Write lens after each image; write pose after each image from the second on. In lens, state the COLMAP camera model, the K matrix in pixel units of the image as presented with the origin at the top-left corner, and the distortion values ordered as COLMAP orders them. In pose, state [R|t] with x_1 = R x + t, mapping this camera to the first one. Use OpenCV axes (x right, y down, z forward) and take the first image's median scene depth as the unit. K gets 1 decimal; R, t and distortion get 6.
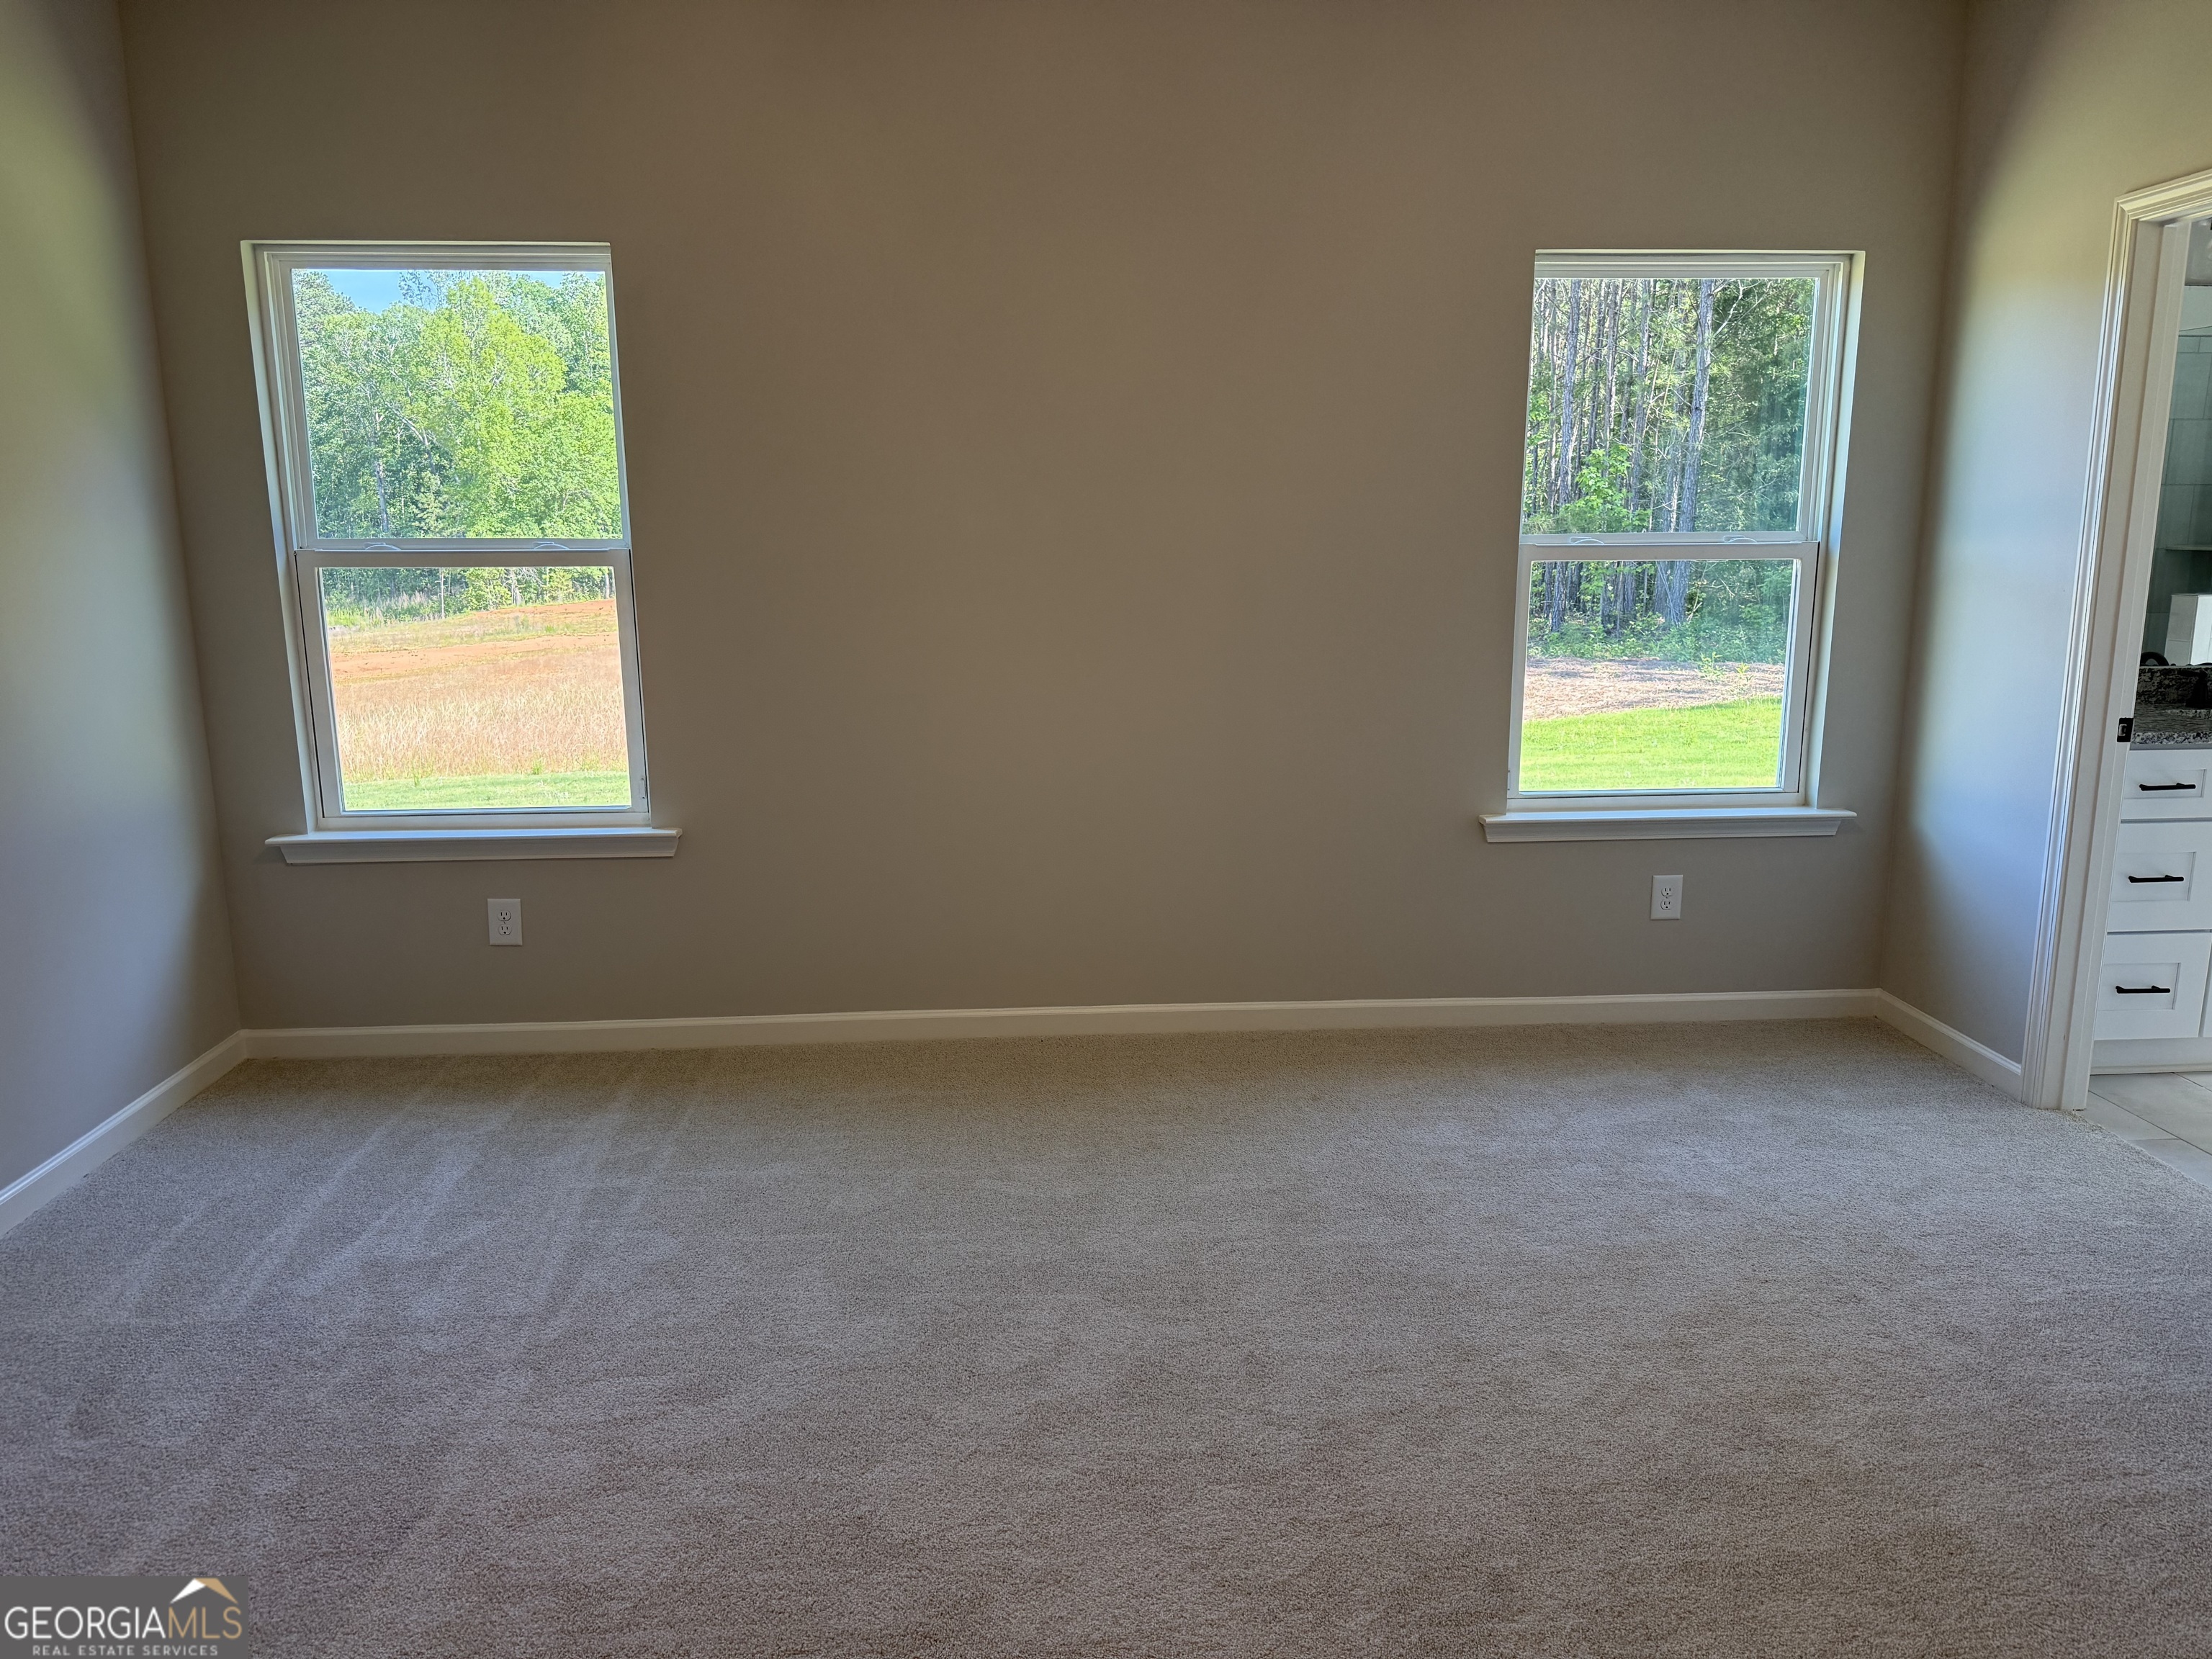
lens RADIAL K [[1560.7, 0, 1101.6], [0, 1560.7, 815.6], [0, 0, 1]] dist [0.039083, -0.048199]
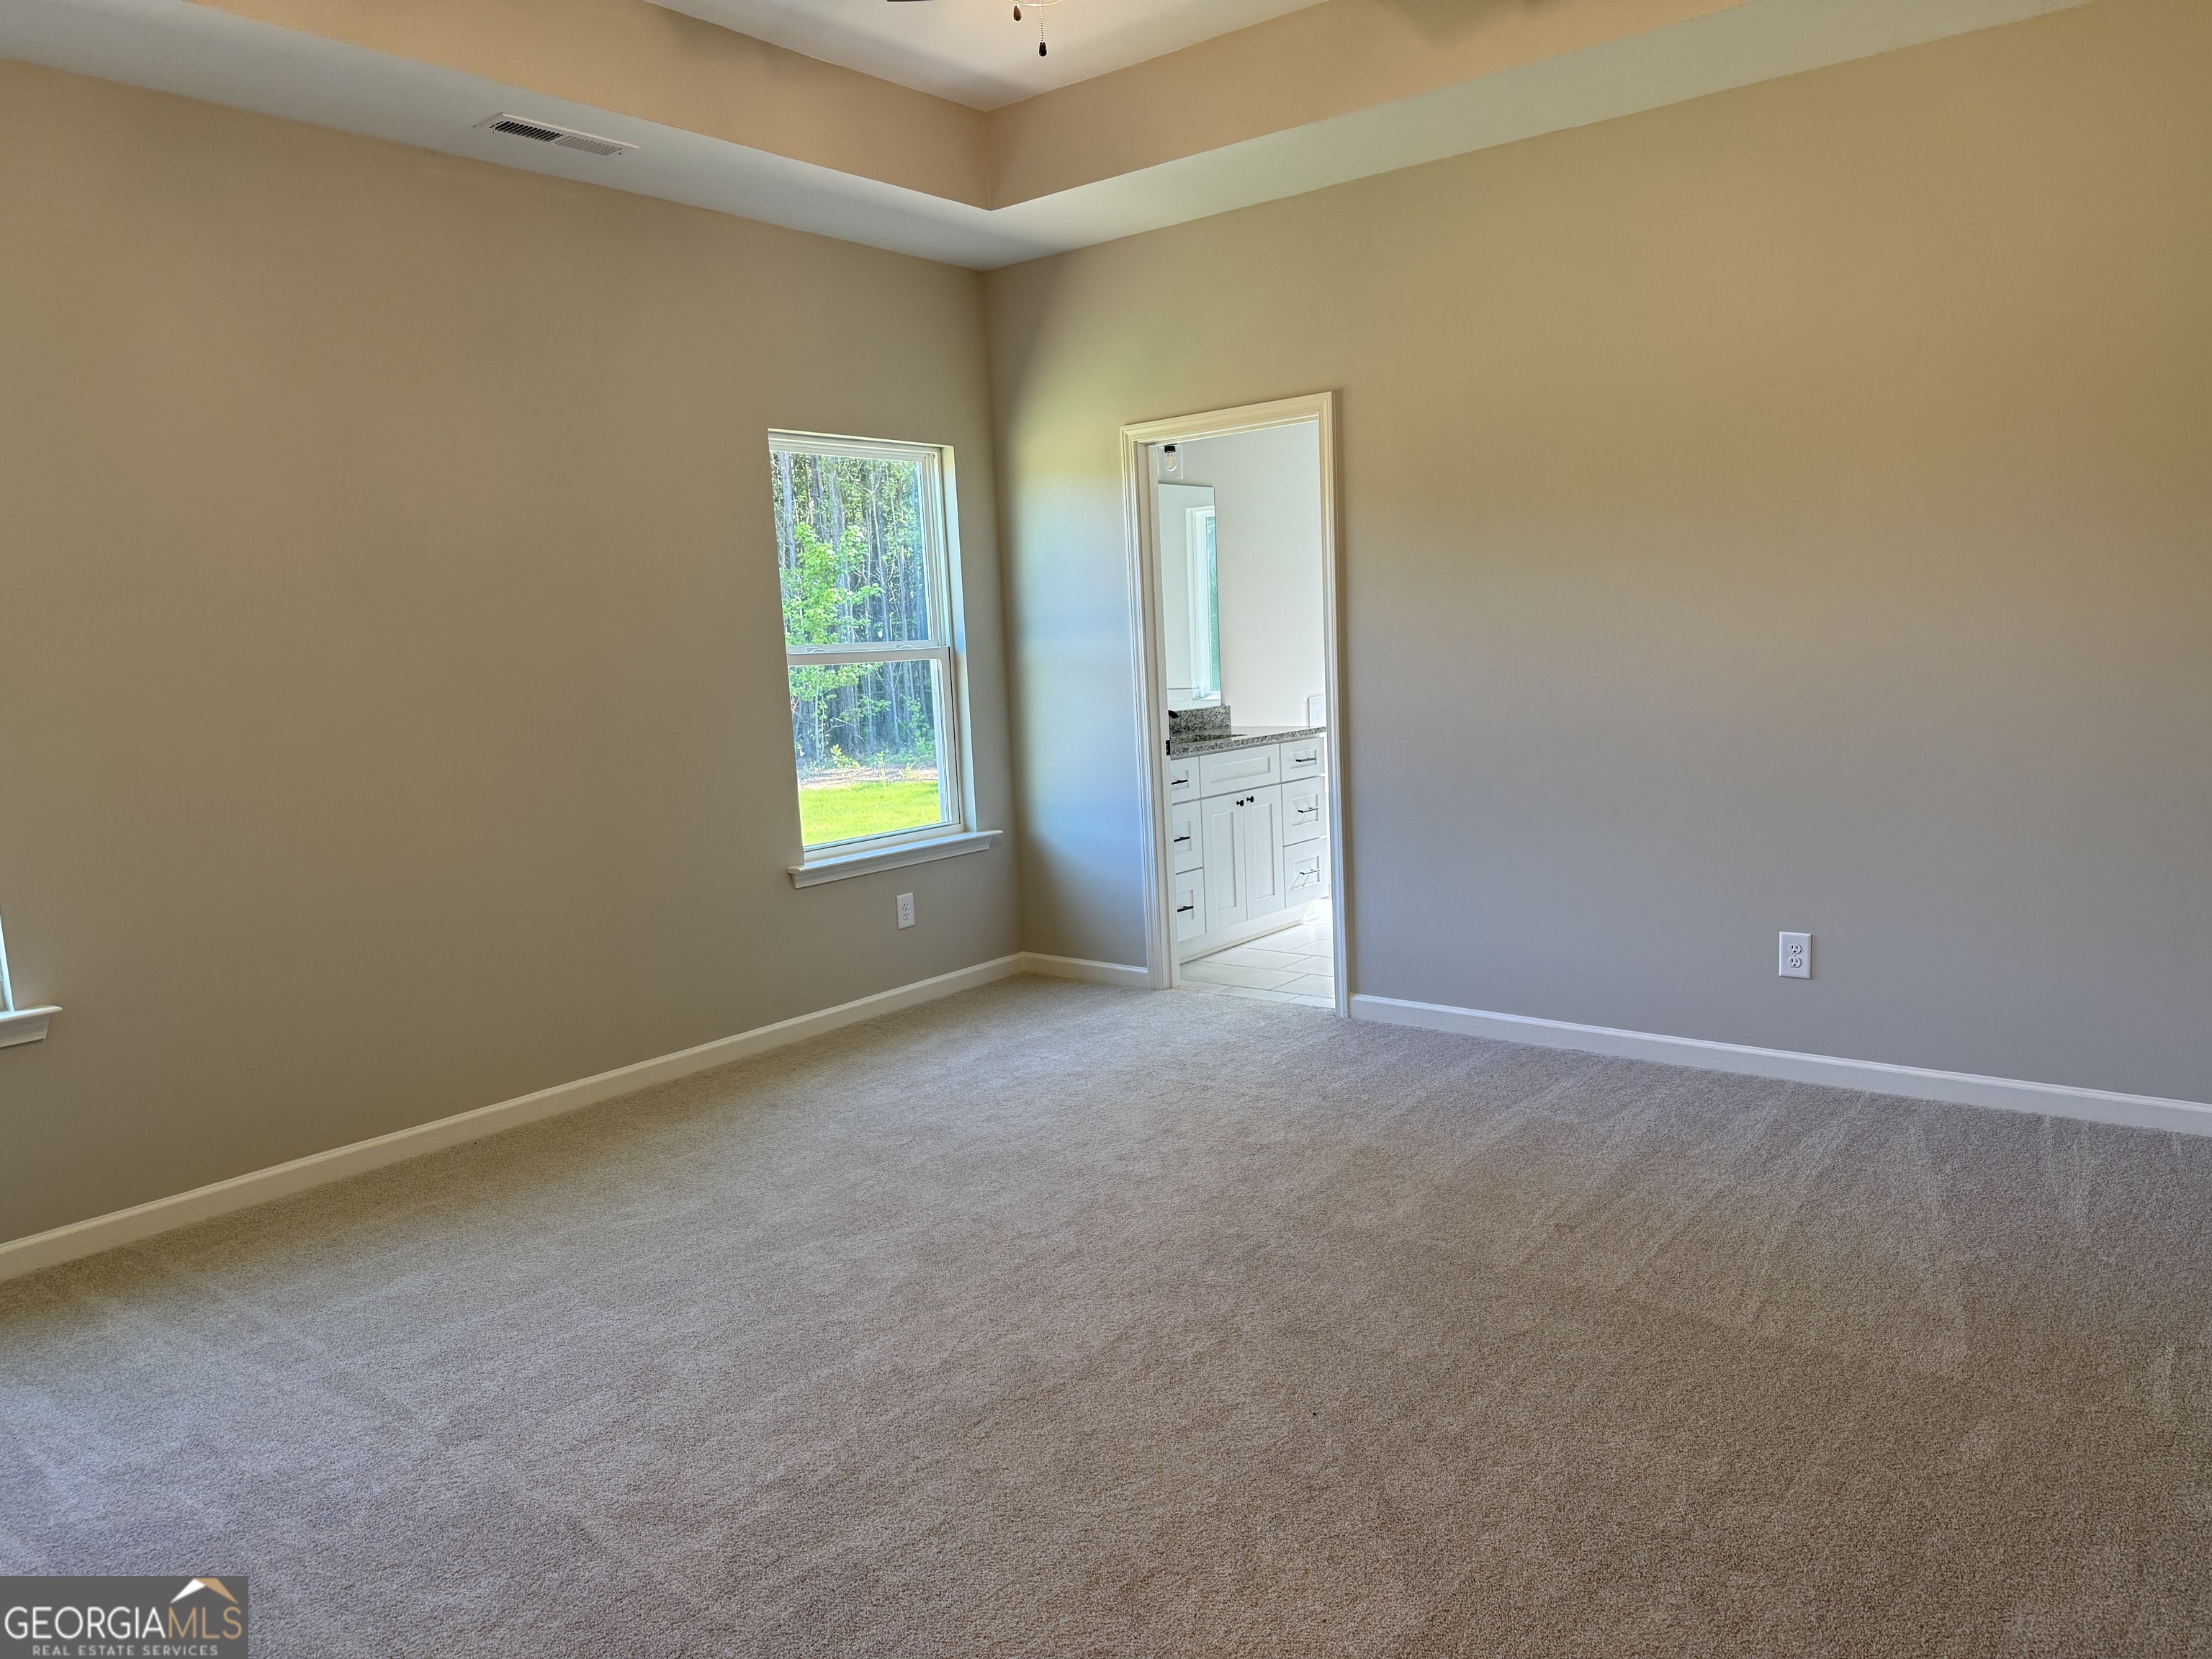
lens RADIAL K [[1580.6, 0, 1106.0], [0, 1580.6, 829.5], [0, 0, 1]] dist [0.175050, -0.286721]
pose [[0.668614, -0.118901, 0.734042, -0.608078], [0.181217, 0.983426, -0.005768, 0.026893], [-0.721190, 0.136877, 0.679080, -0.064169]]
